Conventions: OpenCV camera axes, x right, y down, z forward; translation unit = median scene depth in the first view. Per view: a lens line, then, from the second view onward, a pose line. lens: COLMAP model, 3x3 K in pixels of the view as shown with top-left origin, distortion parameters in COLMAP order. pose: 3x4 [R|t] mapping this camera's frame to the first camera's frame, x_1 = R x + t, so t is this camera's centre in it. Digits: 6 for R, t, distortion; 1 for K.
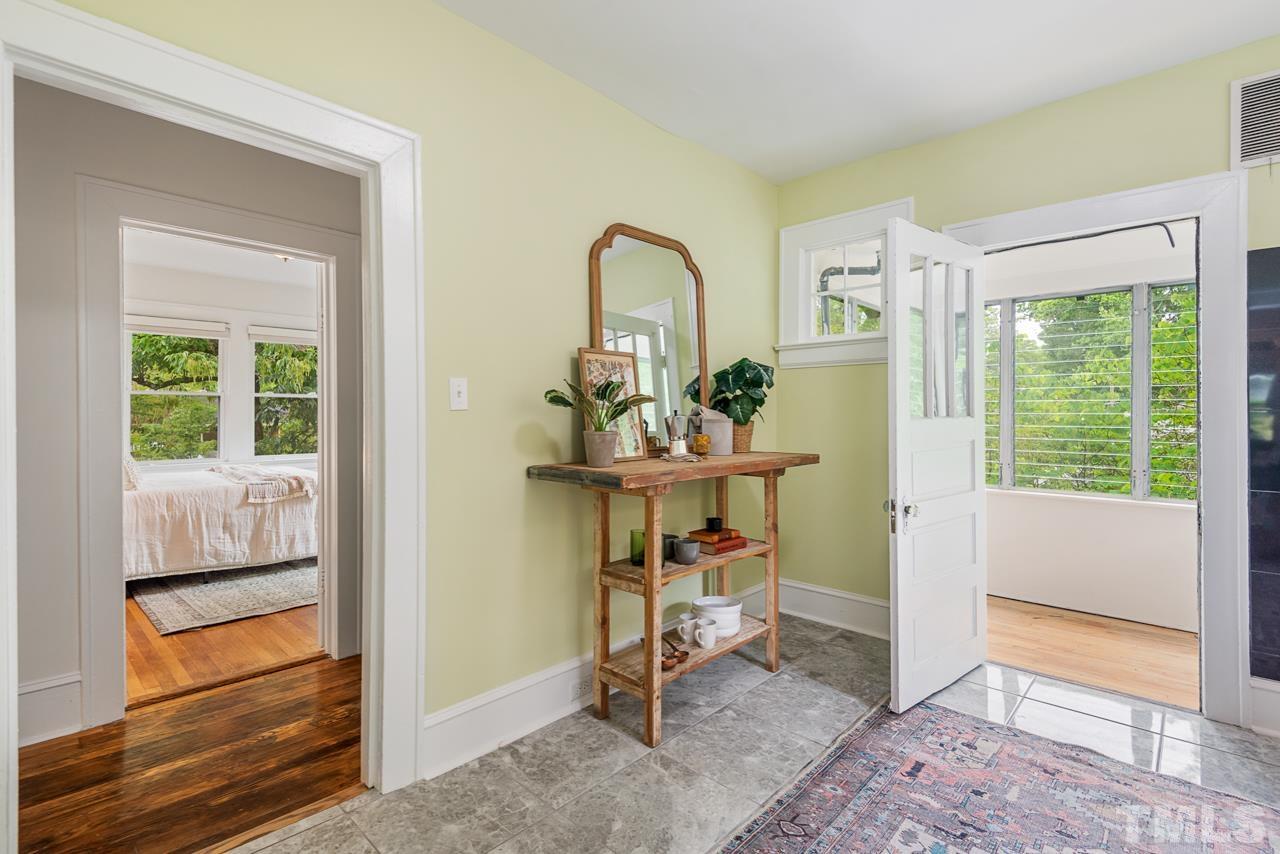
lens RADIAL K [[586.9, 0, 653.8], [0, 586.9, 414.0], [0, 0, 1]] dist [0.012933, -0.011561]
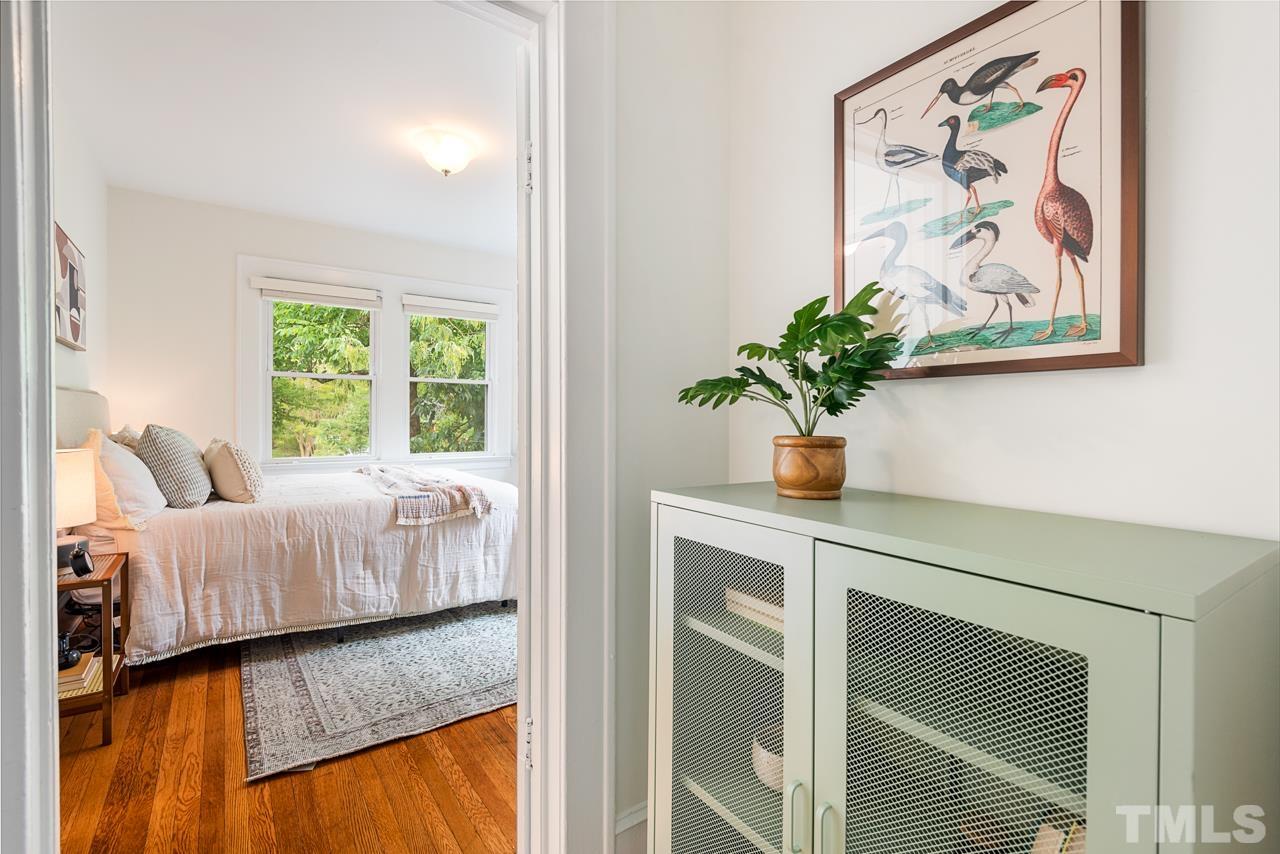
lens RADIAL K [[586.9, 0, 663.8], [0, 586.9, 414.0], [0, 0, 1]] dist [0.012933, -0.011561]
pose [[0.981066, 0.004322, -0.193623, -0.252765], [-0.004491, 0.999990, -0.000432, 0.020805], [0.193620, 0.001294, 0.981076, 0.388986]]
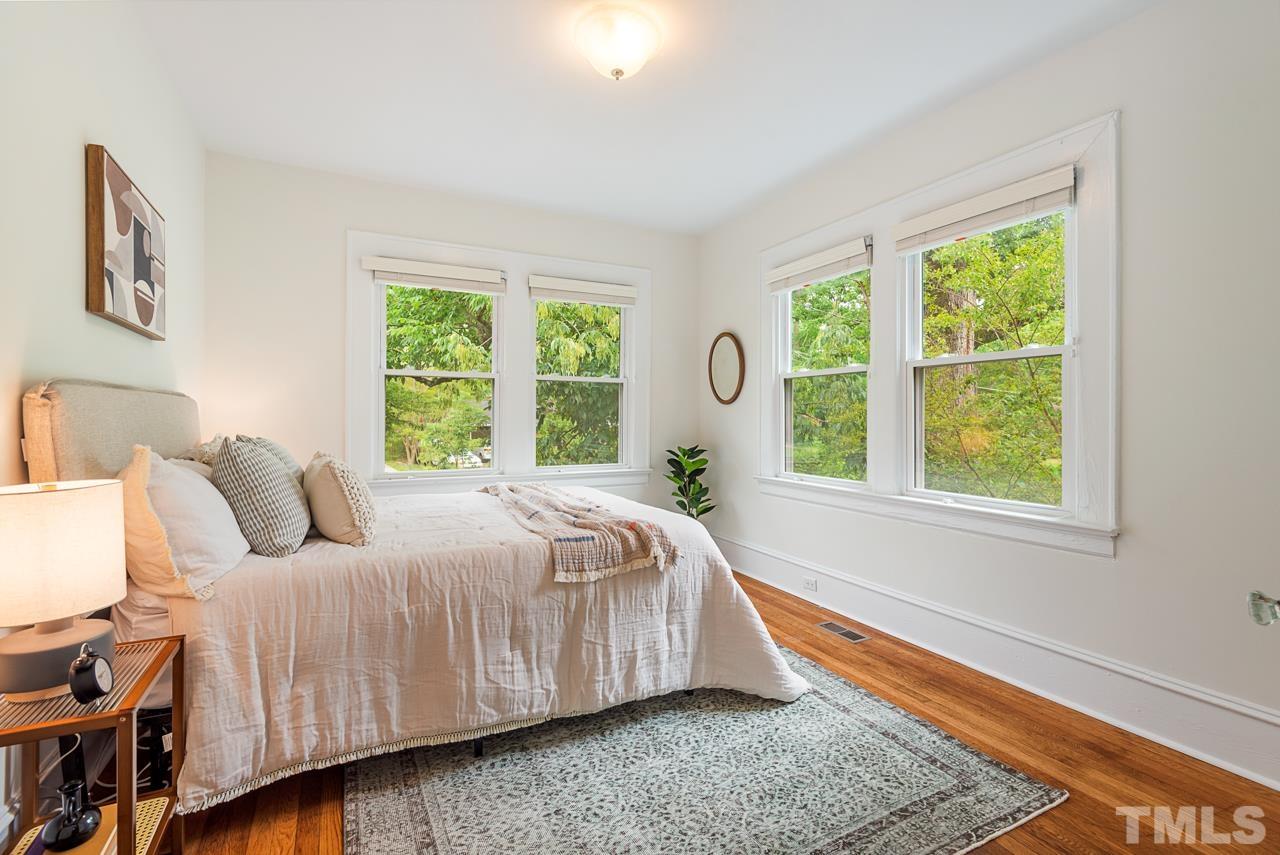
lens RADIAL K [[586.9, 0, 659.7], [0, 586.9, 408.8], [0, 0, 1]] dist [0.012933, -0.011561]
pose [[0.942704, -0.002340, -0.333623, -0.452998], [-0.002449, 0.999900, -0.013935, 0.018827], [0.333623, 0.013954, 0.942603, 0.584312]]
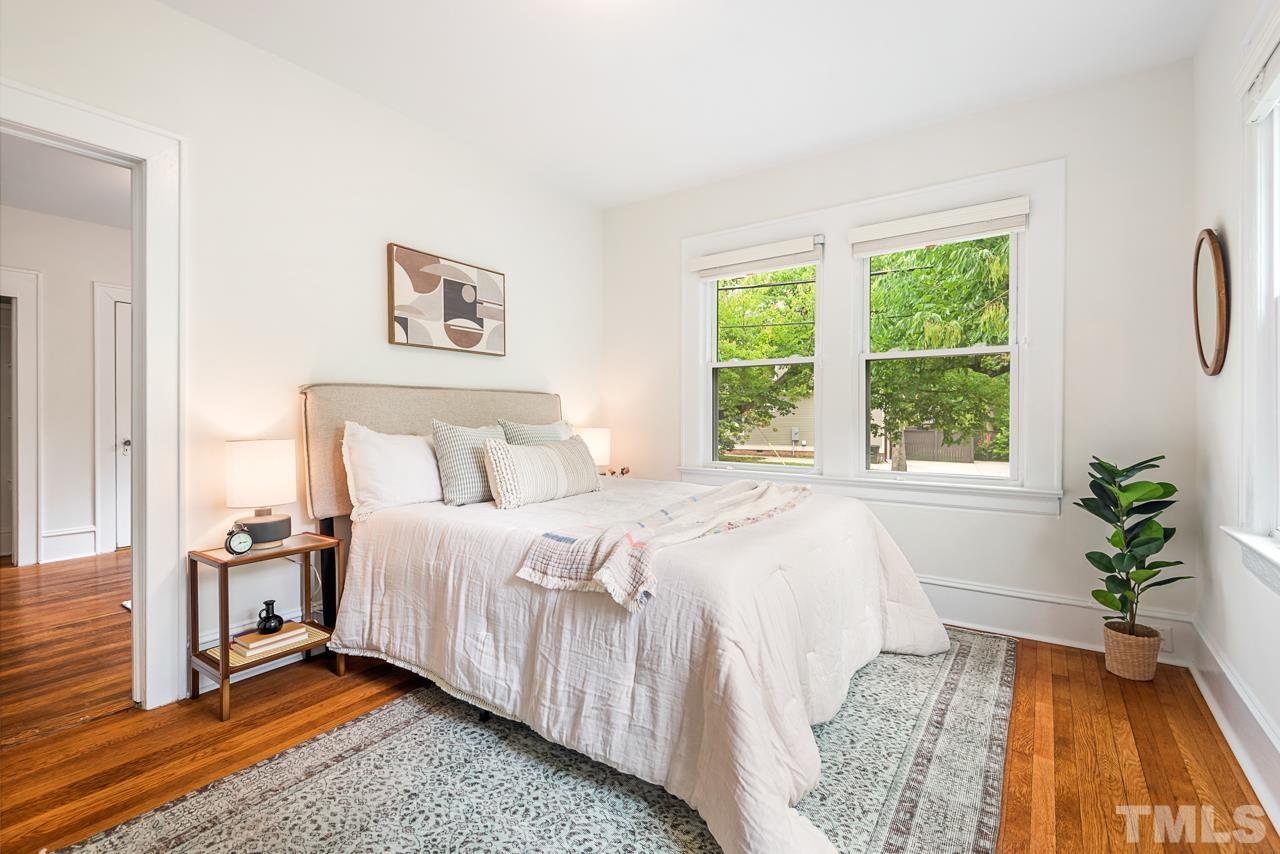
lens RADIAL K [[586.9, 0, 630.0], [0, 586.9, 419.2], [0, 0, 1]] dist [0.012933, -0.011561]
pose [[0.119868, 0.002379, -0.992787, -0.248314], [0.000649, 0.999997, 0.002475, 0.033133], [0.992790, -0.000941, 0.119866, 1.027035]]
